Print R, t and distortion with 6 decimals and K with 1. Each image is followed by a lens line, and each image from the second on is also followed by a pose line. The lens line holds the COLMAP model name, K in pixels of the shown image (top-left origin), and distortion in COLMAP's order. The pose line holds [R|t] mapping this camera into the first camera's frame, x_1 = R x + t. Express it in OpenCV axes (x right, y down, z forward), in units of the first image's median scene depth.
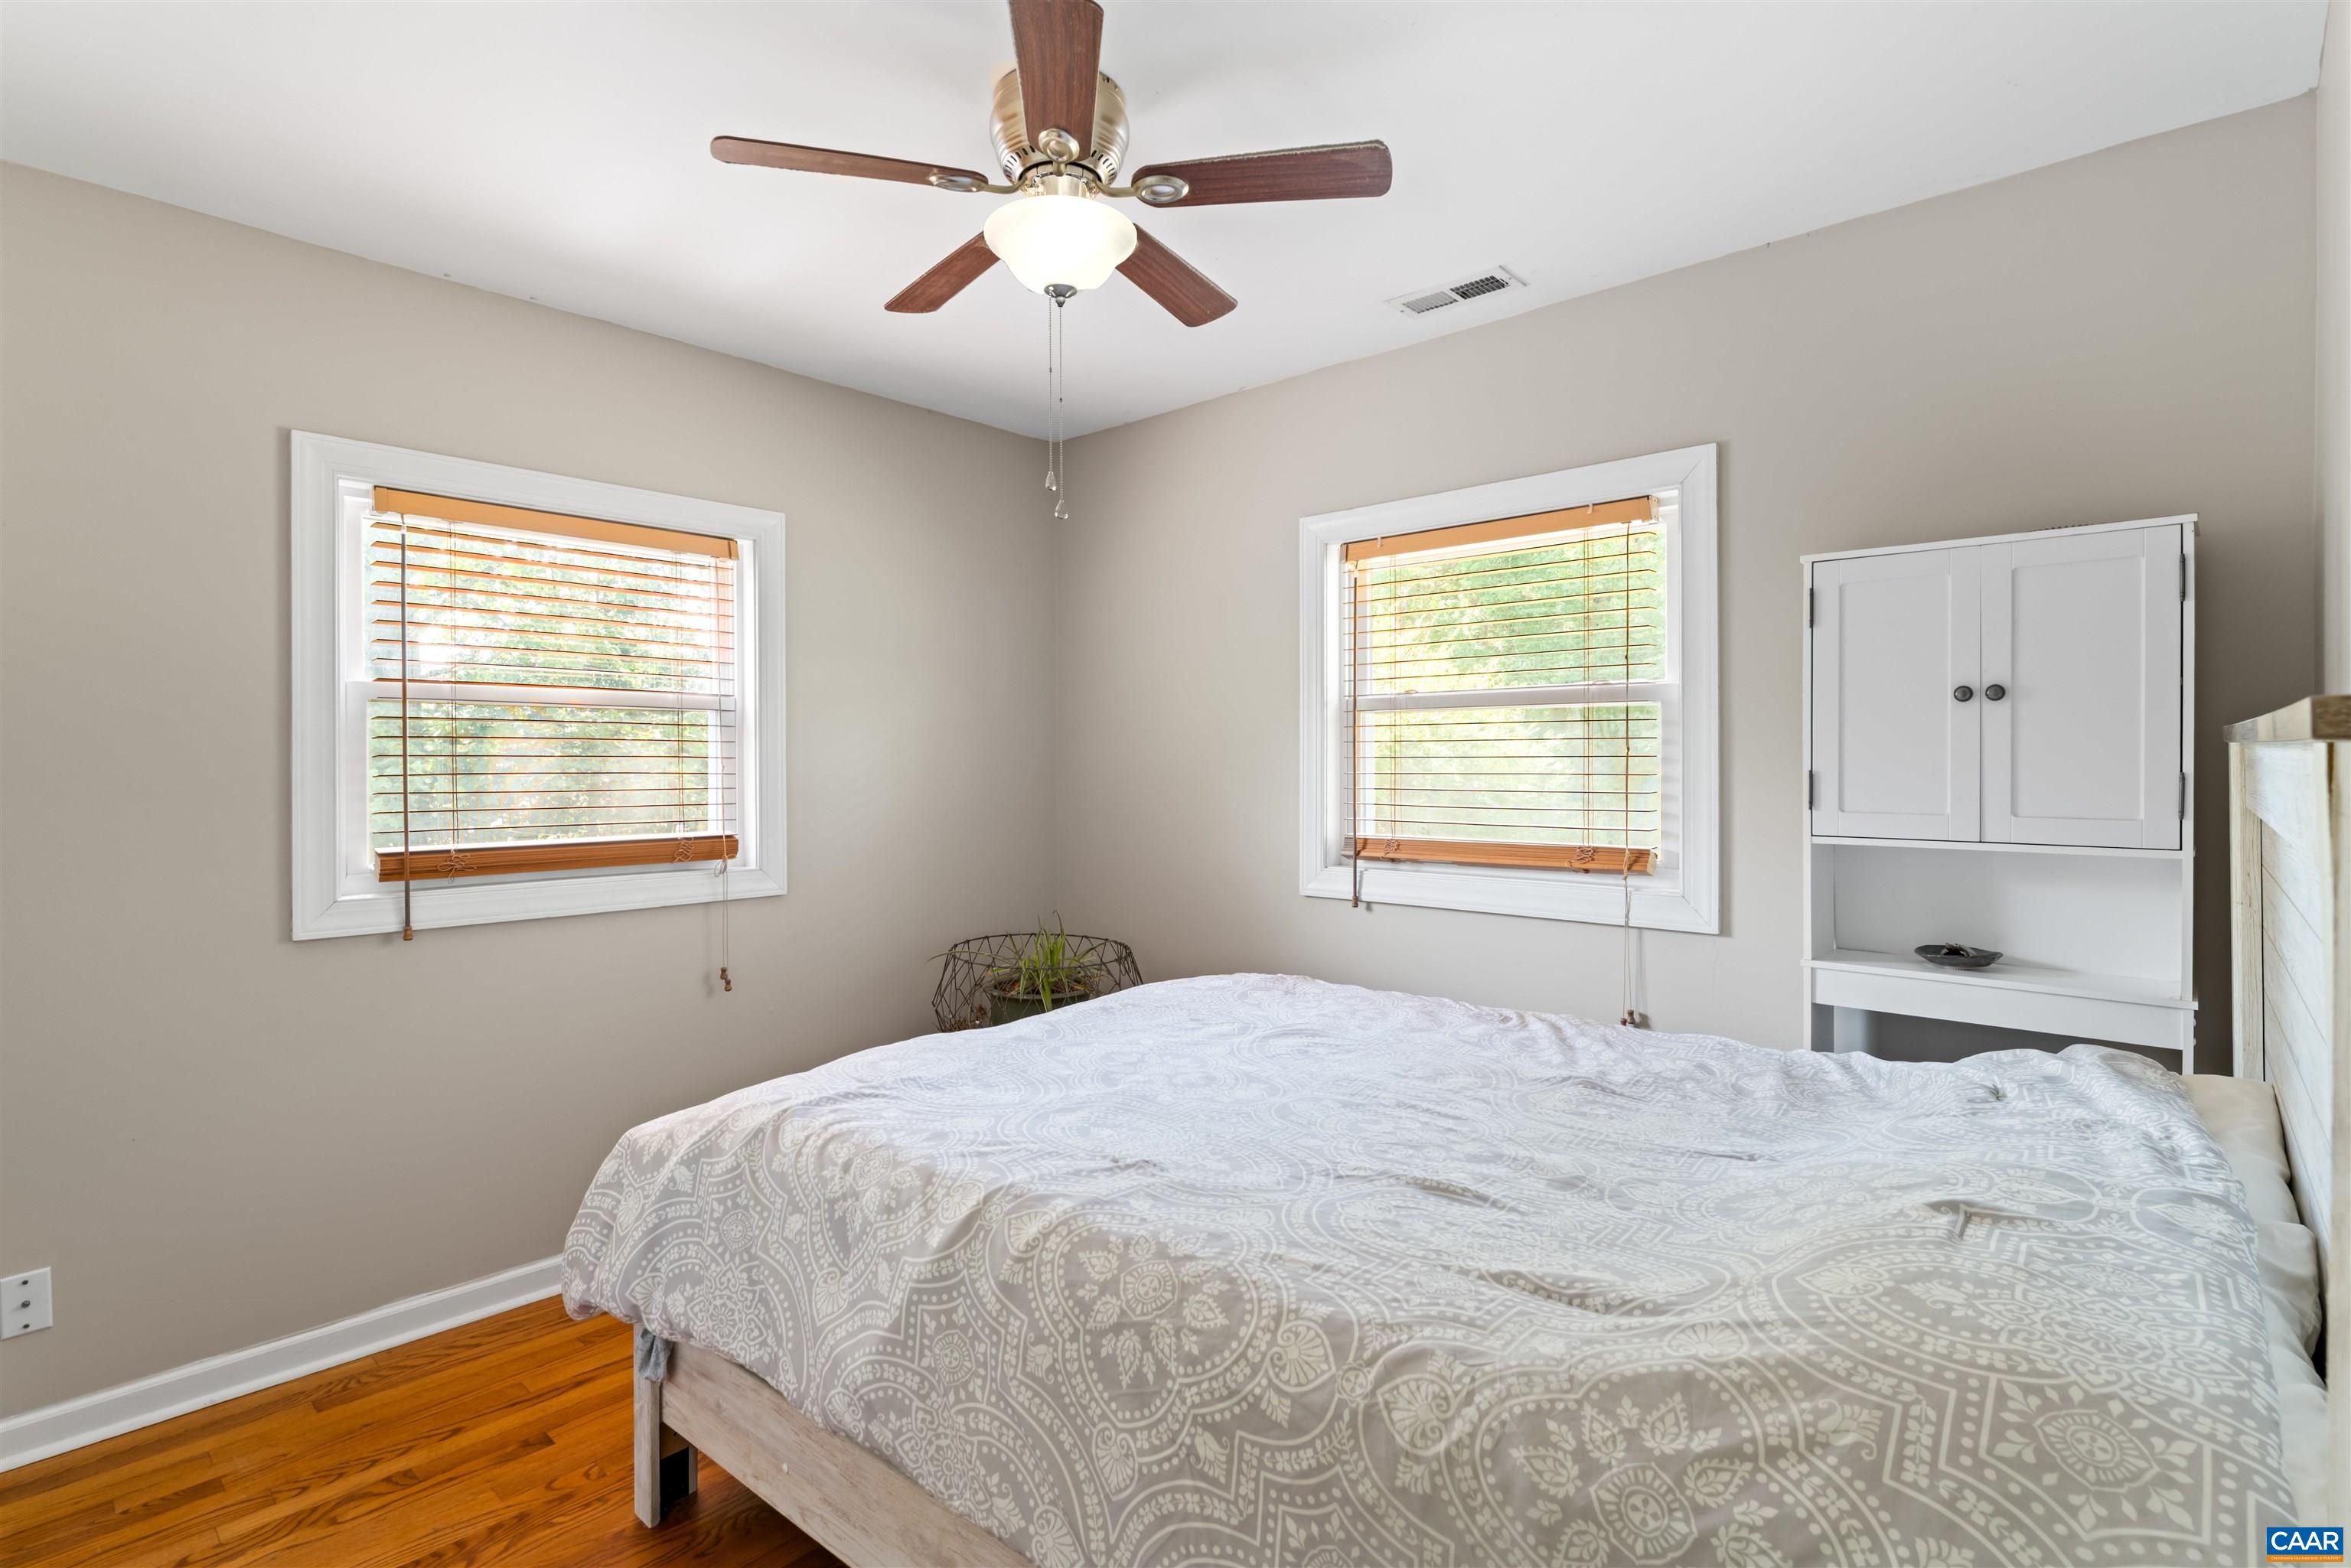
lens RADIAL K [[1150.3, 0, 1195.3], [0, 1150.3, 771.4], [0, 0, 1]] dist [-0.002168, -0.004376]
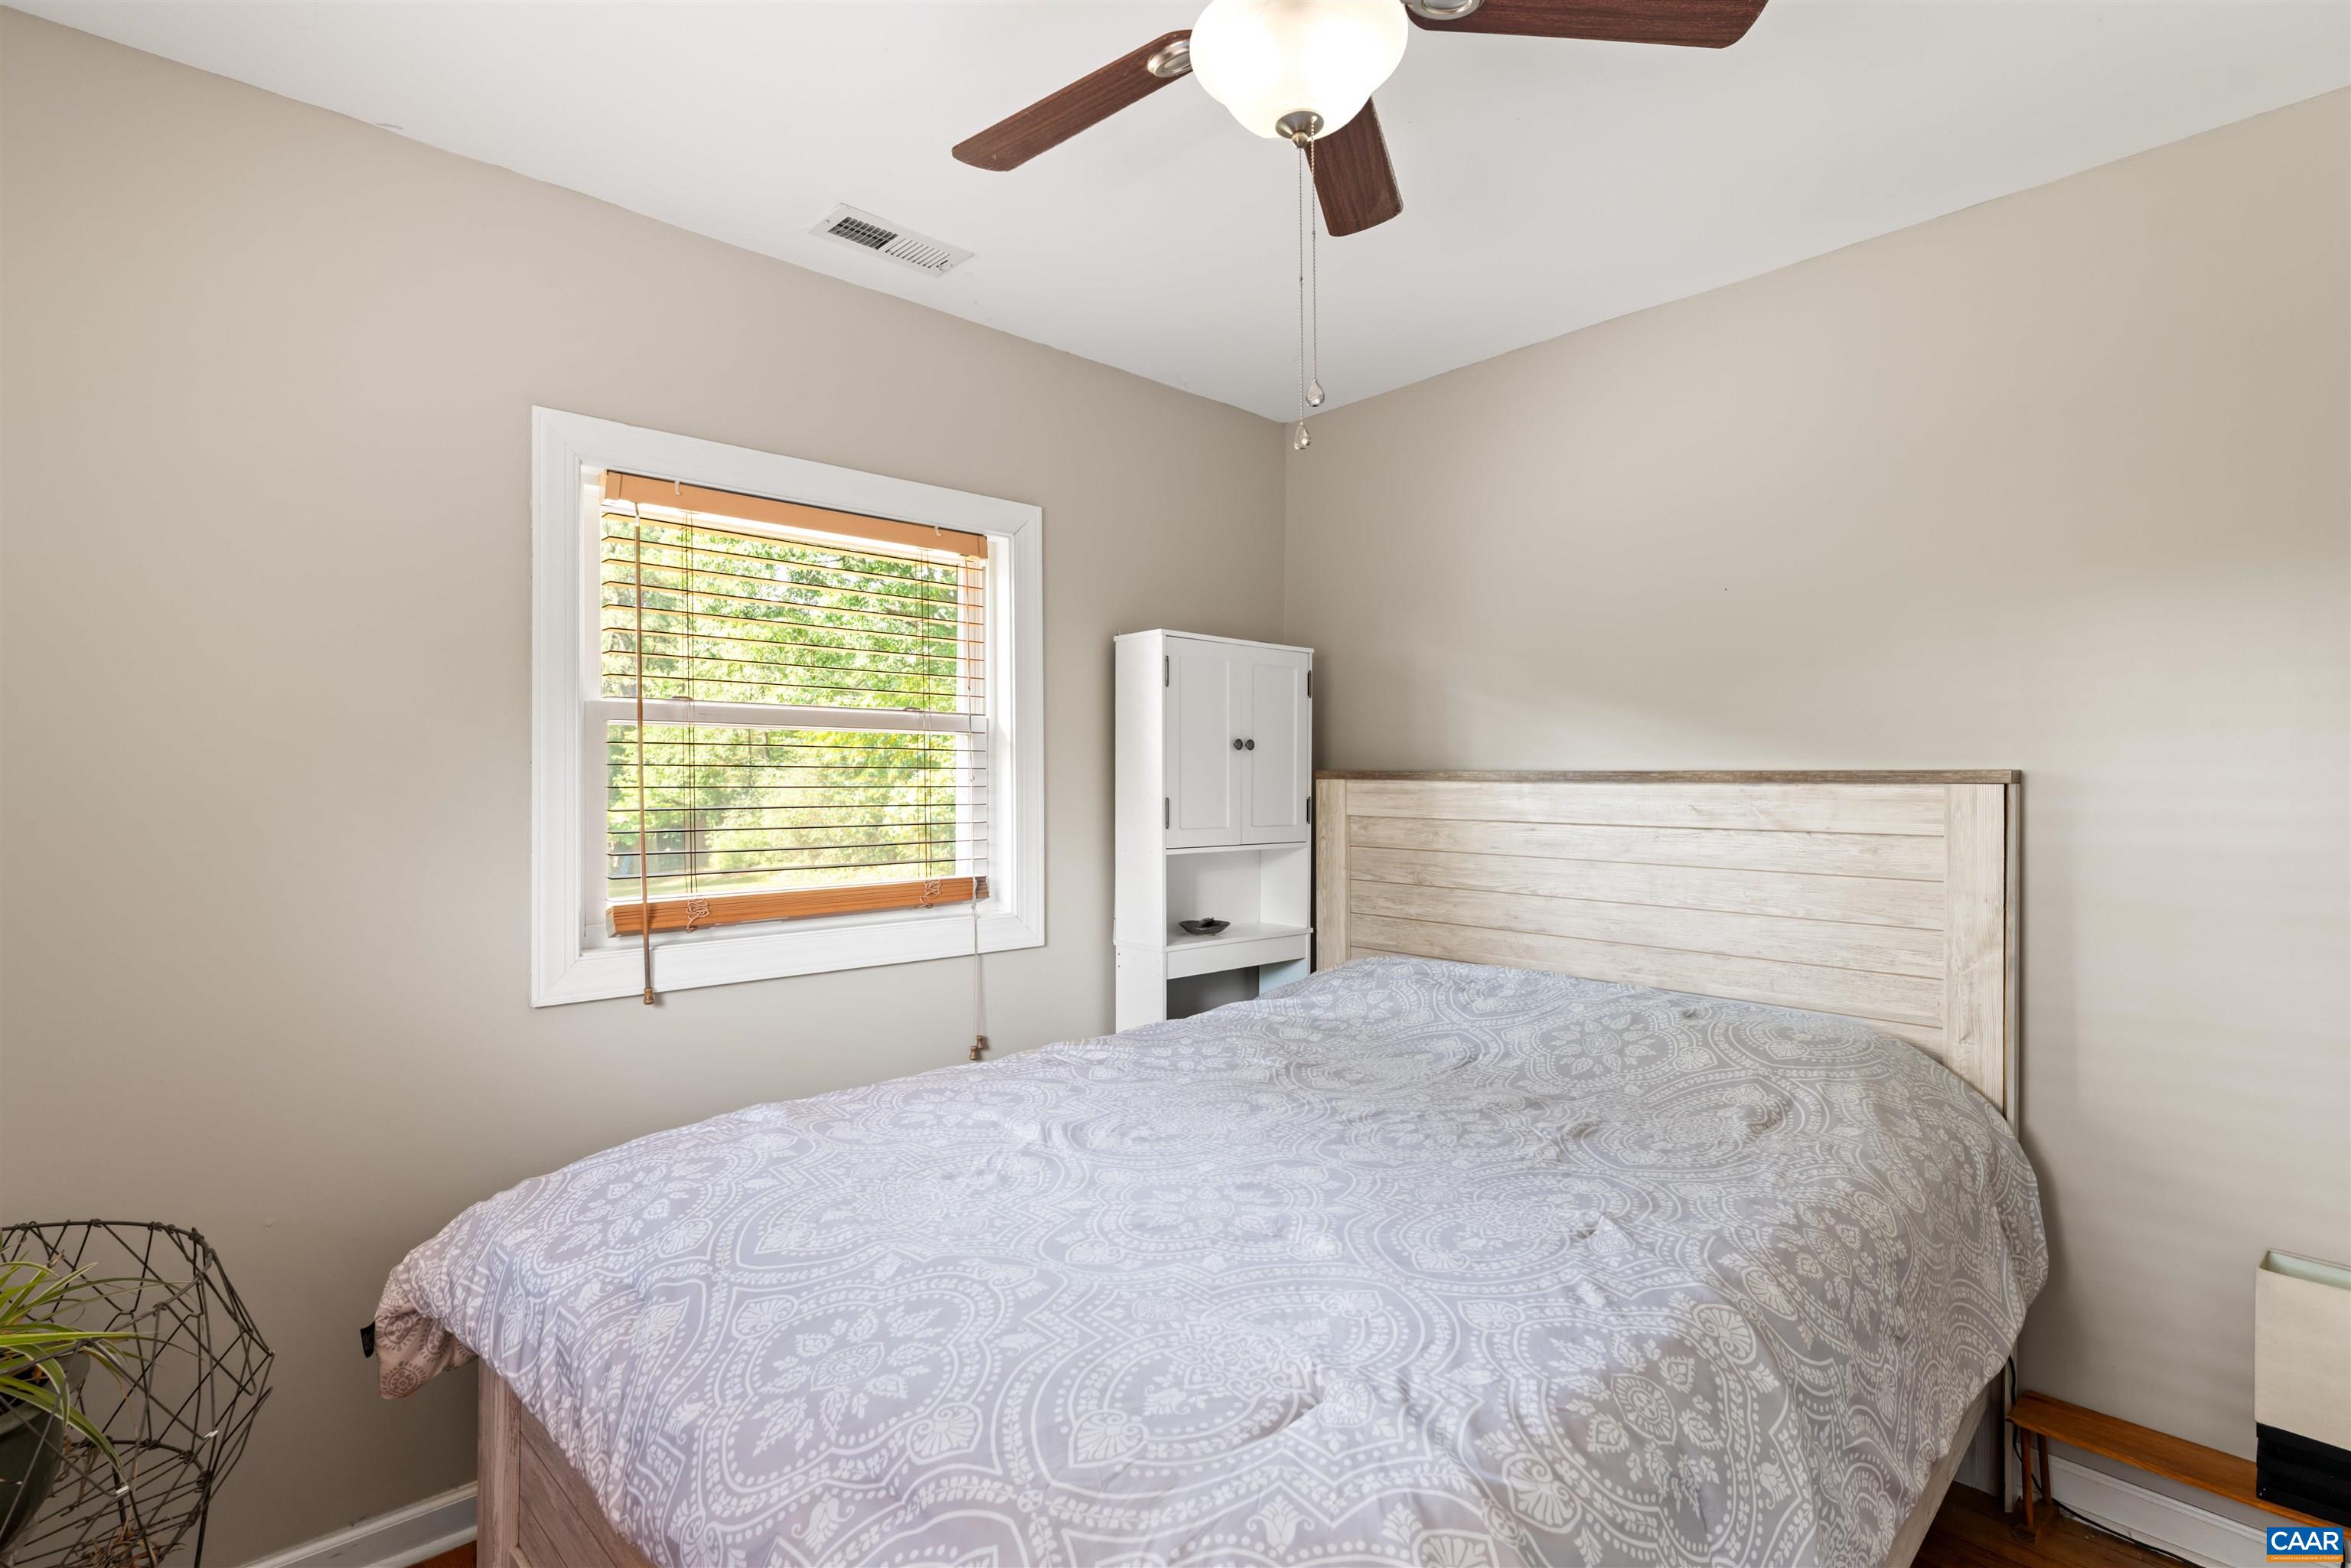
lens RADIAL K [[1085.2, 0, 1194.3], [0, 1085.2, 783.7], [0, 0, 1]] dist [0.002366, -0.001259]
pose [[0.103129, 0.001971, 0.994666, -0.780208], [0.009306, 0.999952, -0.002947, -0.015182], [-0.994624, 0.009560, 0.103106, 0.992554]]
